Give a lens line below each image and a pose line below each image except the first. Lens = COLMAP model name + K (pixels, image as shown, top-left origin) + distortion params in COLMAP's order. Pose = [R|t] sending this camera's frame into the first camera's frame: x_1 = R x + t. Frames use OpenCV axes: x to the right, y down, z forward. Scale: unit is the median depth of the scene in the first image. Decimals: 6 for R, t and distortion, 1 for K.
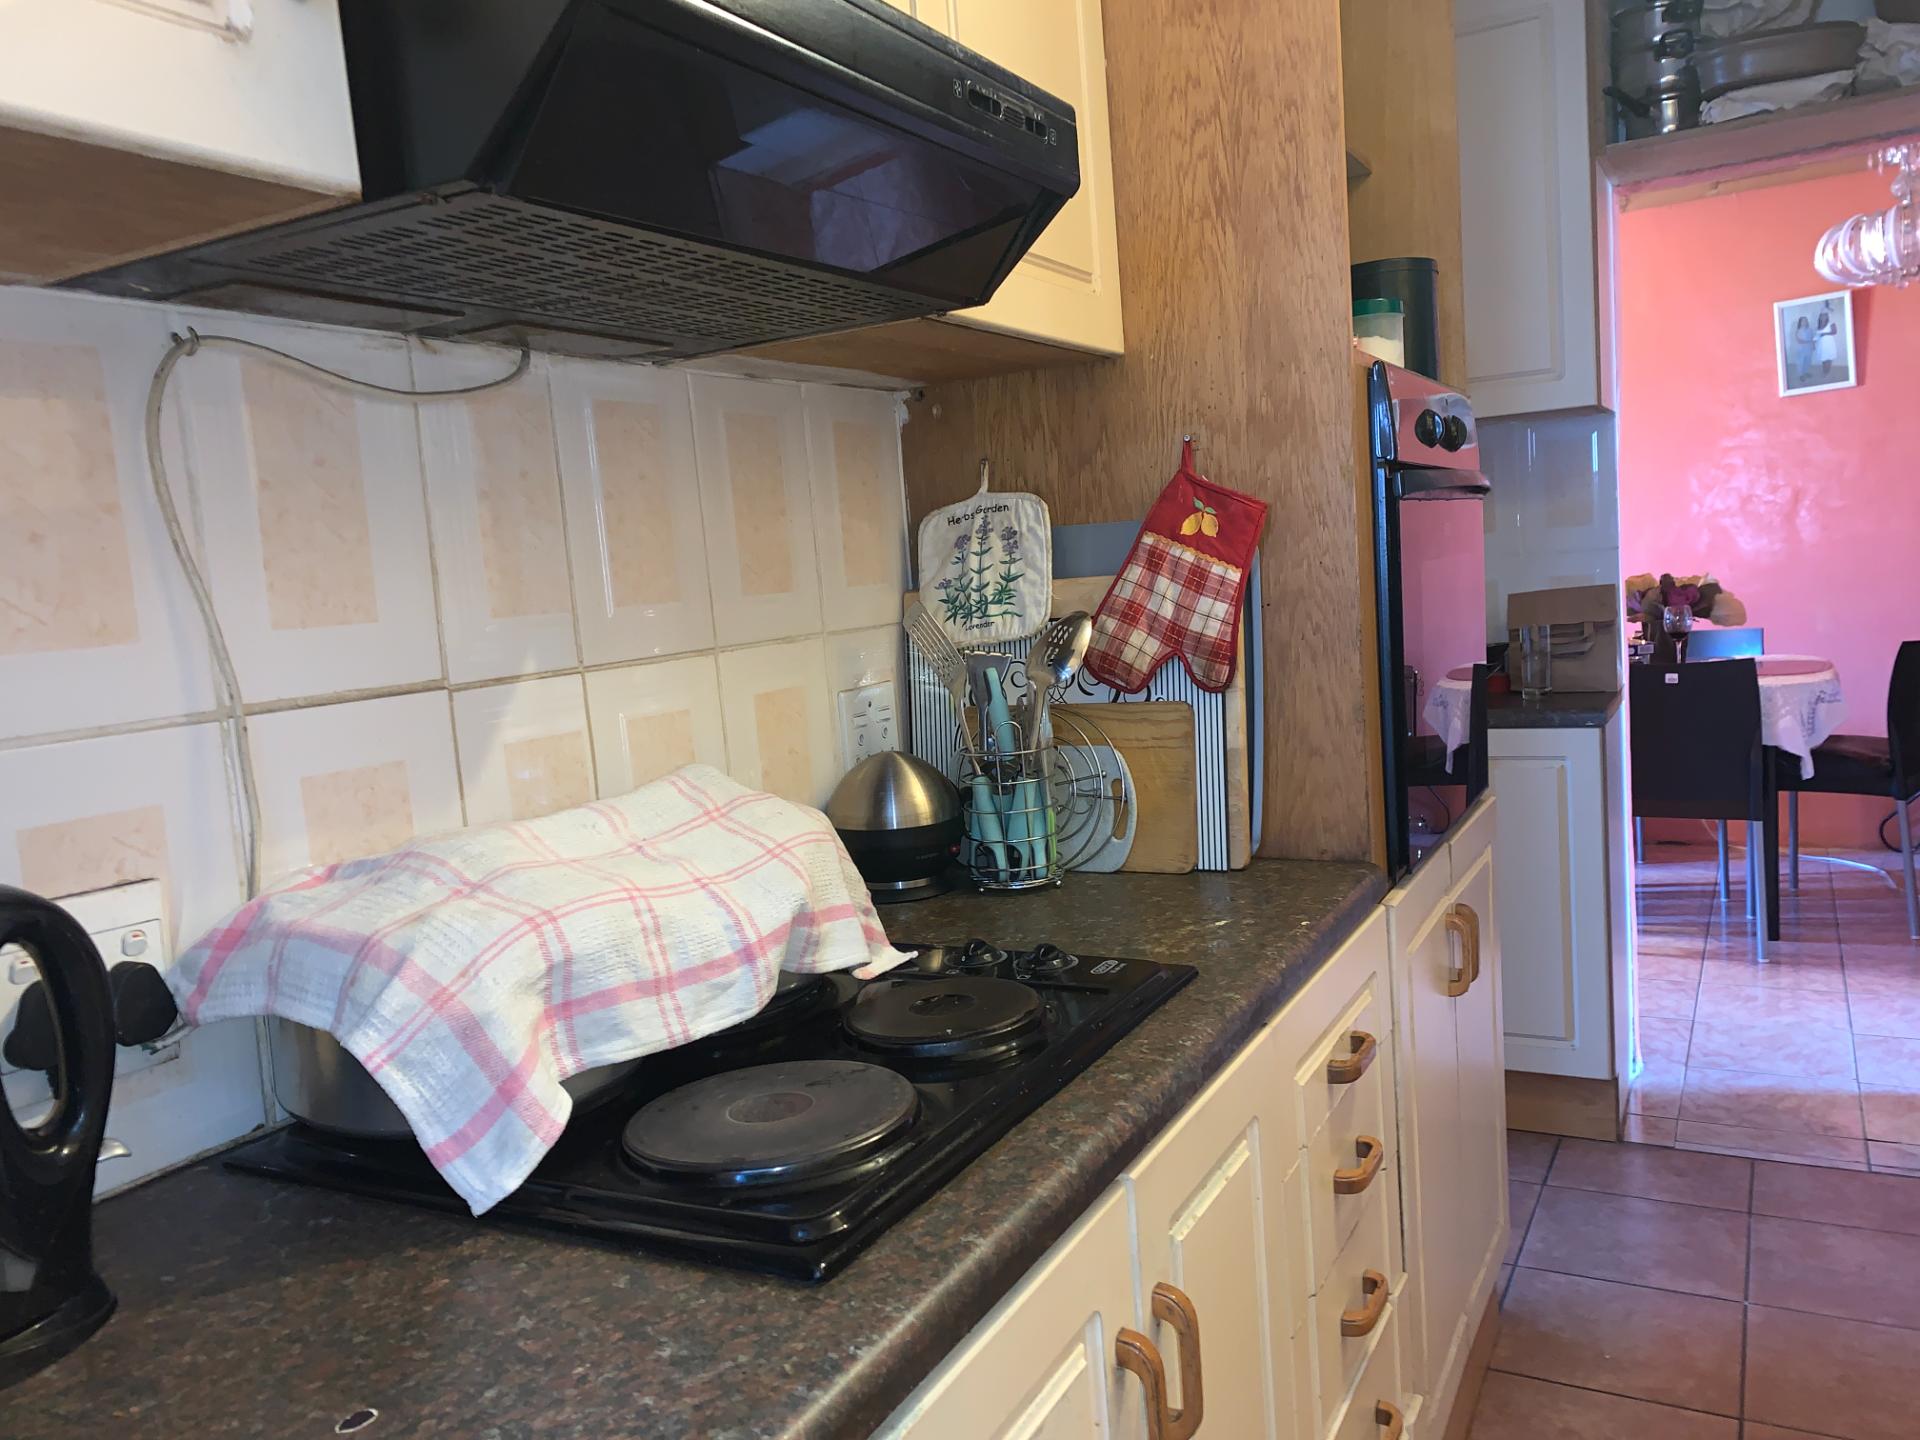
lens RADIAL K [[1450.1, 0, 960.0], [0, 1450.1, 720.0], [0, 0, 1]] dist [0.059106, -0.082692]
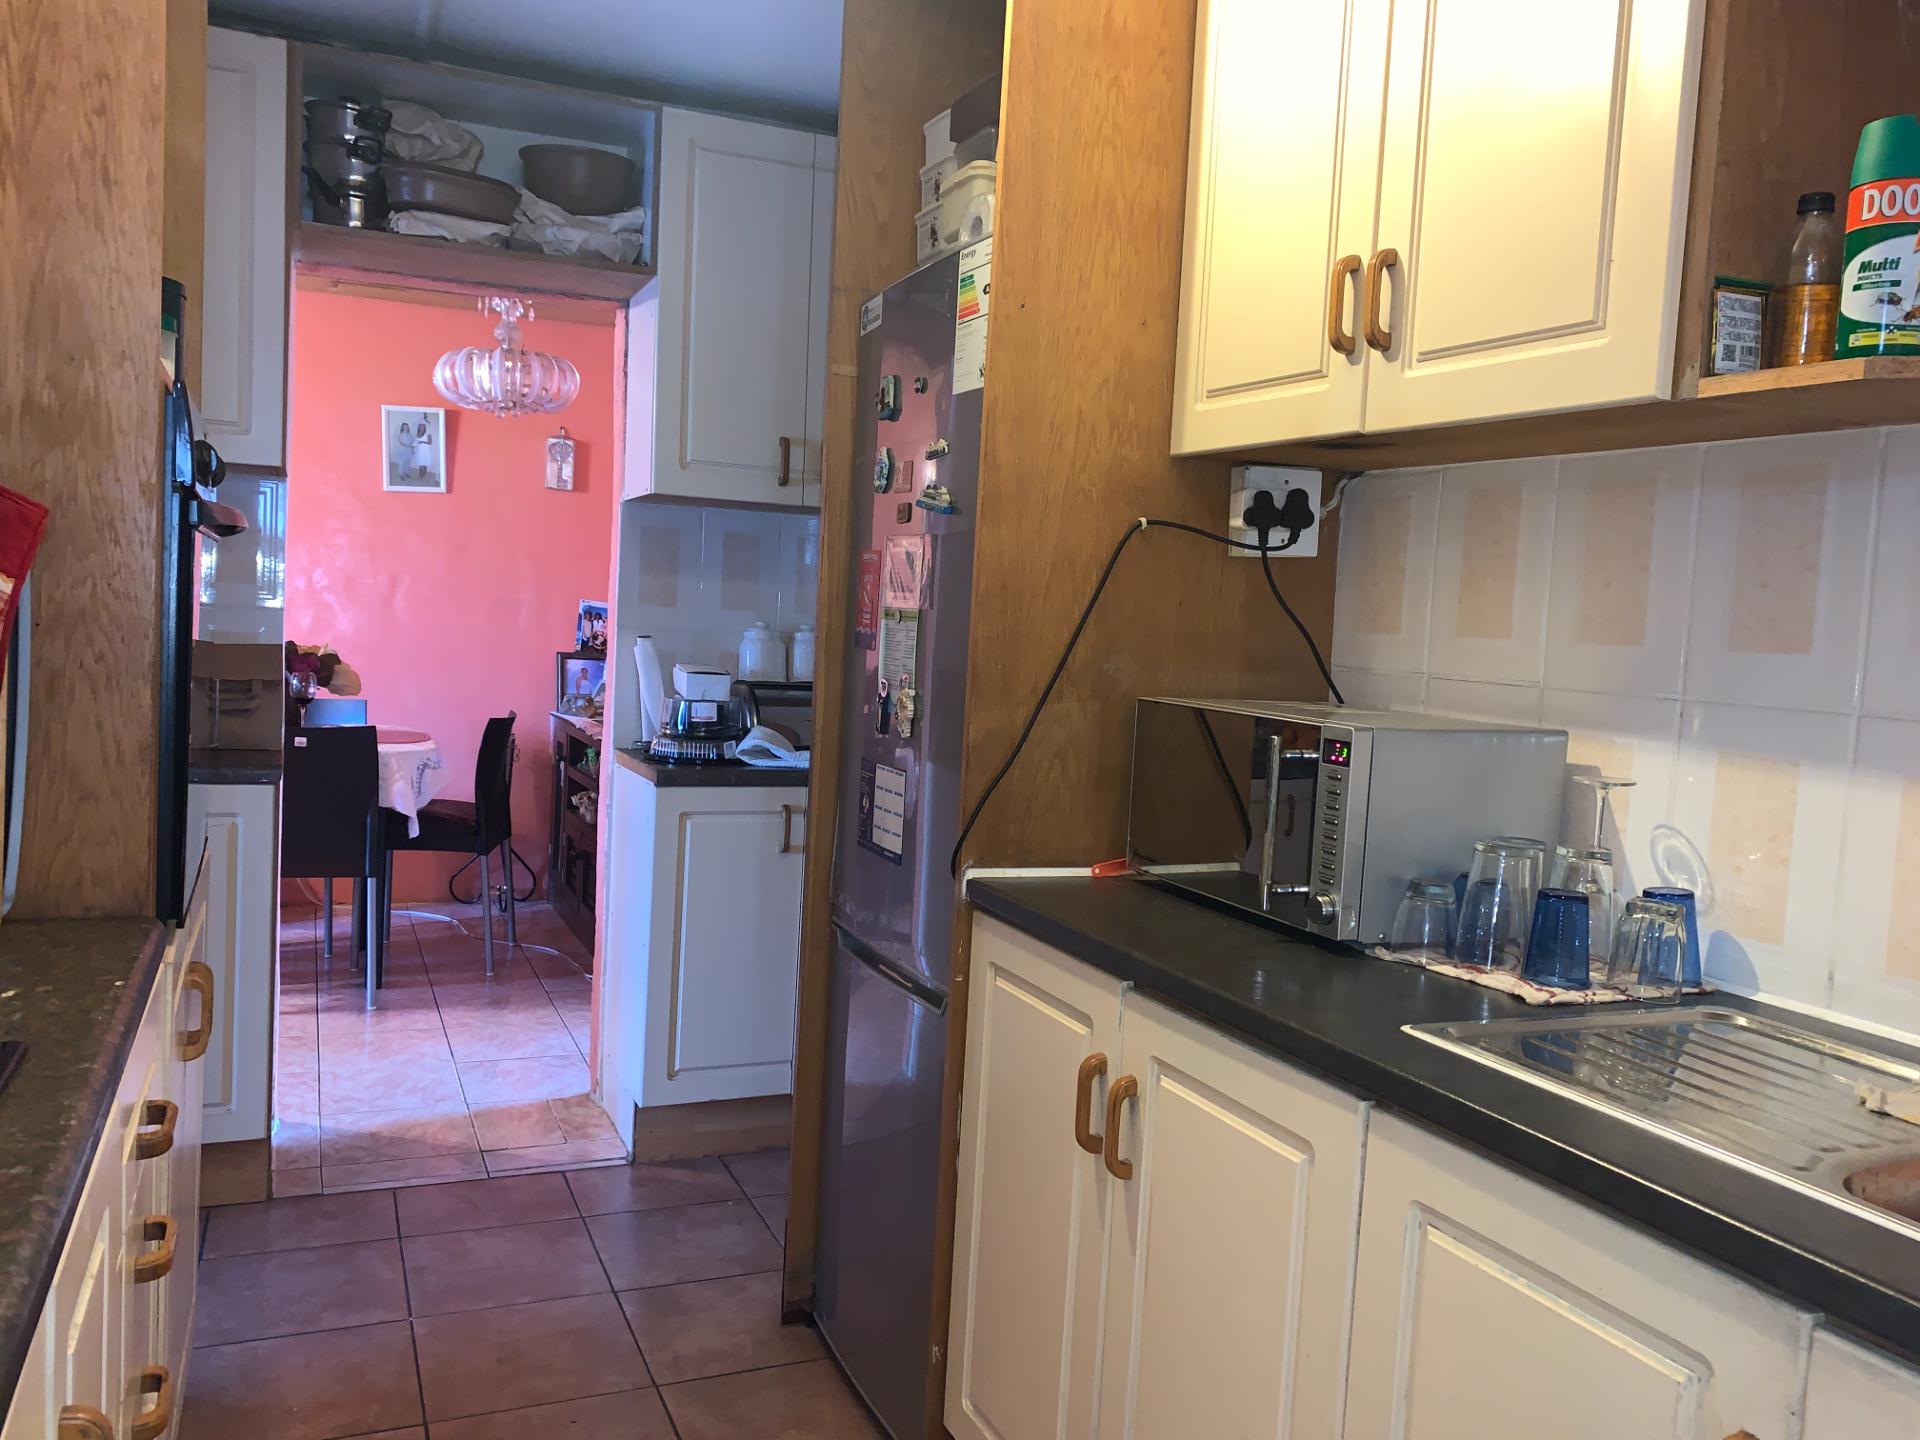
lens RADIAL K [[1454.4, 0, 960.2], [0, 1454.4, 722.1], [0, 0, 1]] dist [0.004604, 0.002599]
pose [[0.587062, 0.052109, 0.807863, -0.160338], [-0.012685, 0.998396, -0.055180, 0.019178], [-0.809442, 0.022147, 0.586782, 0.047856]]
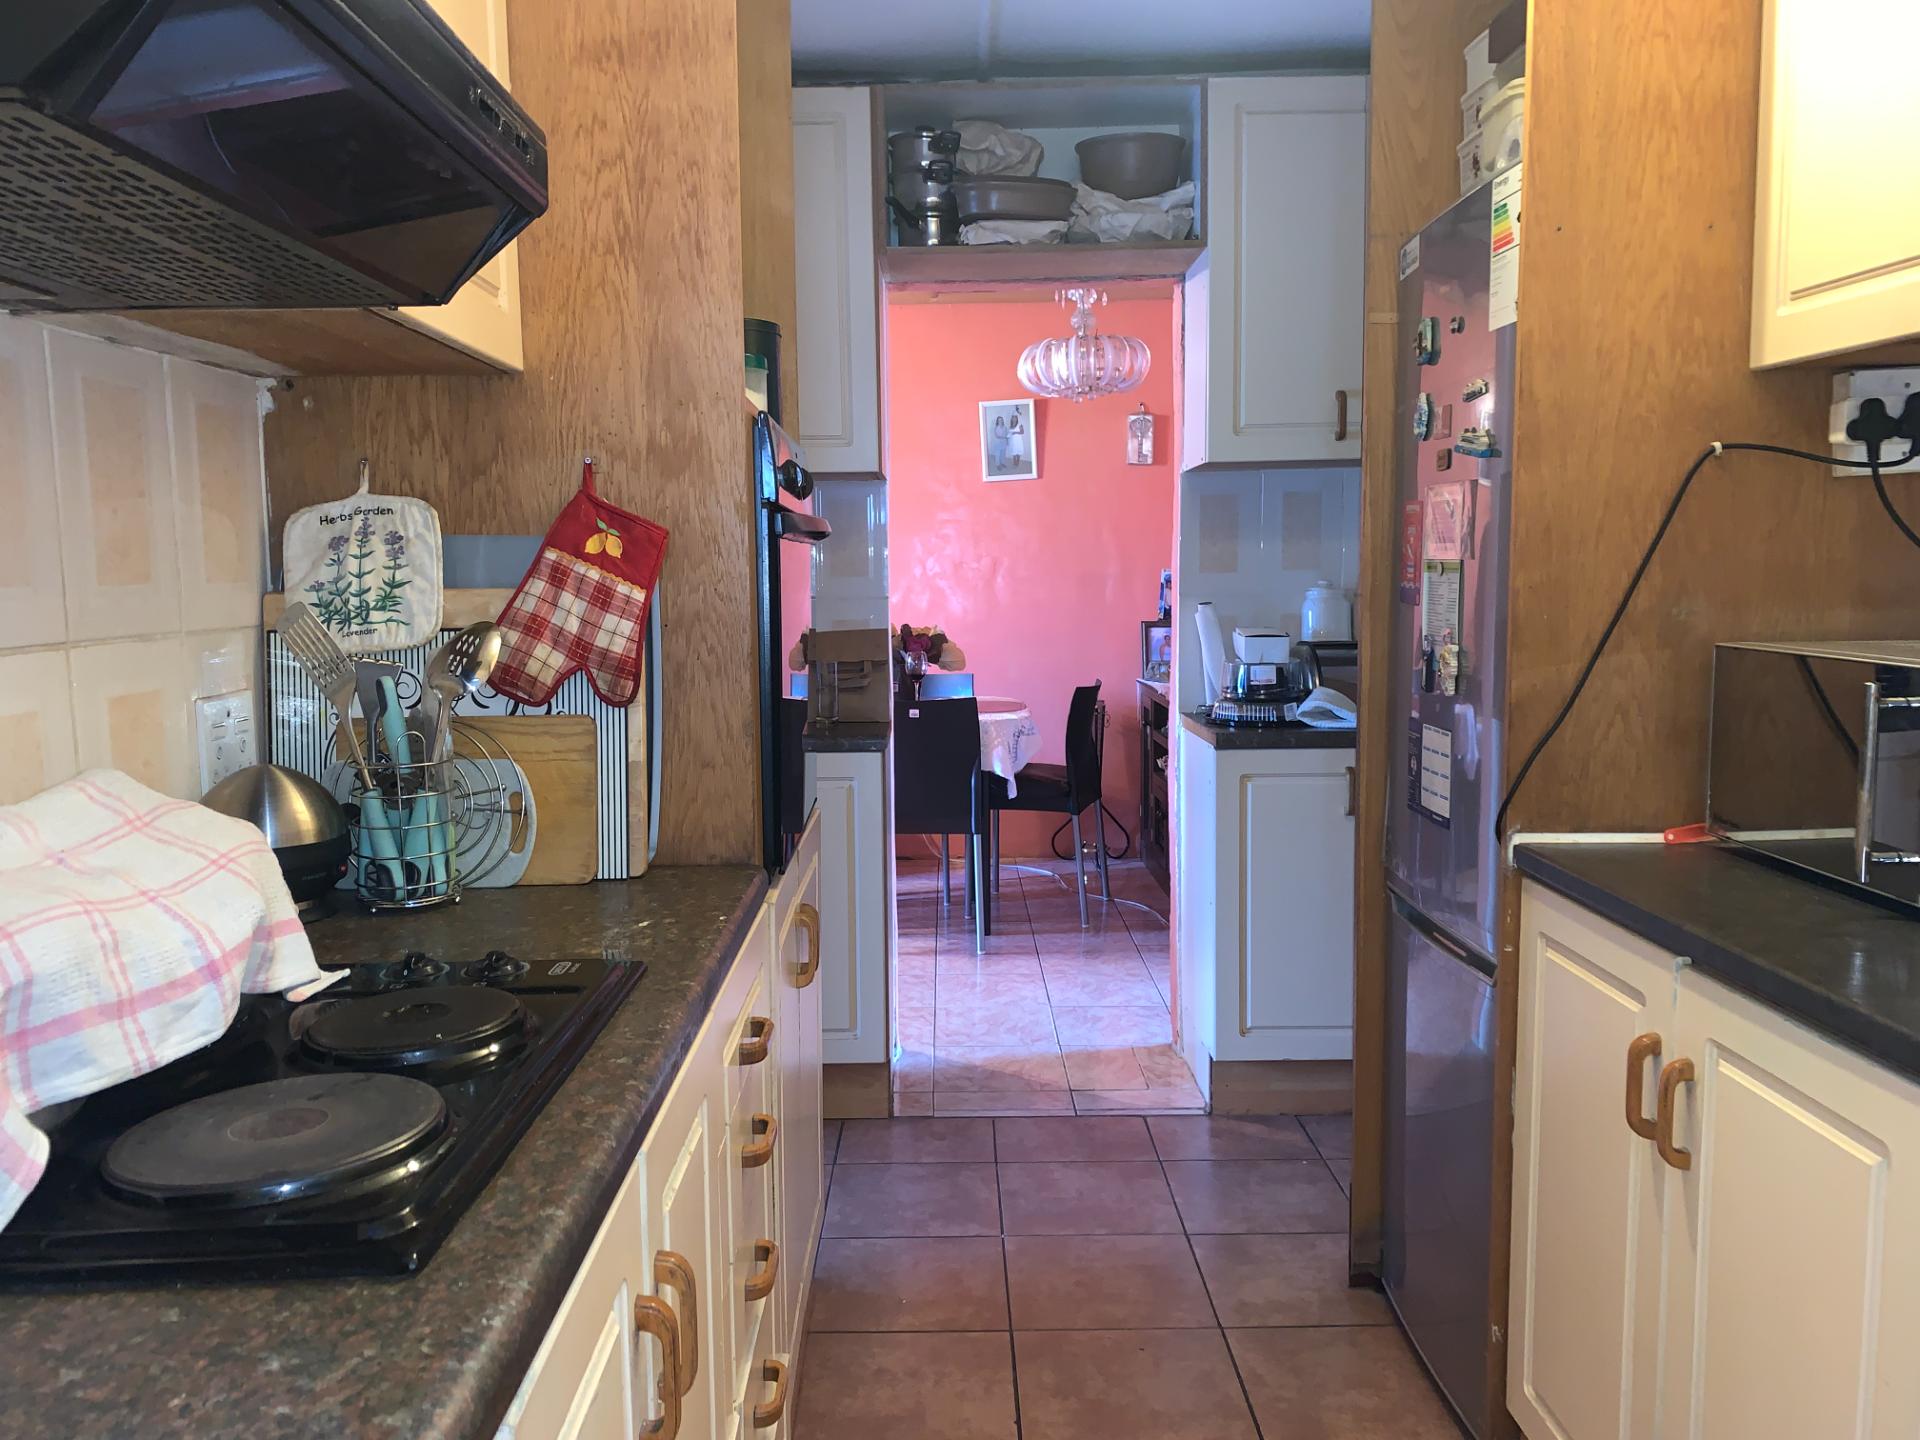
lens RADIAL K [[1448.2, 0, 972.6], [0, 1448.2, 716.6], [0, 0, 1]] dist [0.116356, -0.255302]
pose [[0.860552, 0.016295, 0.509102, -0.132576], [-0.001393, 0.999560, -0.029640, 0.017928], [-0.509361, 0.024797, 0.860196, -0.025406]]
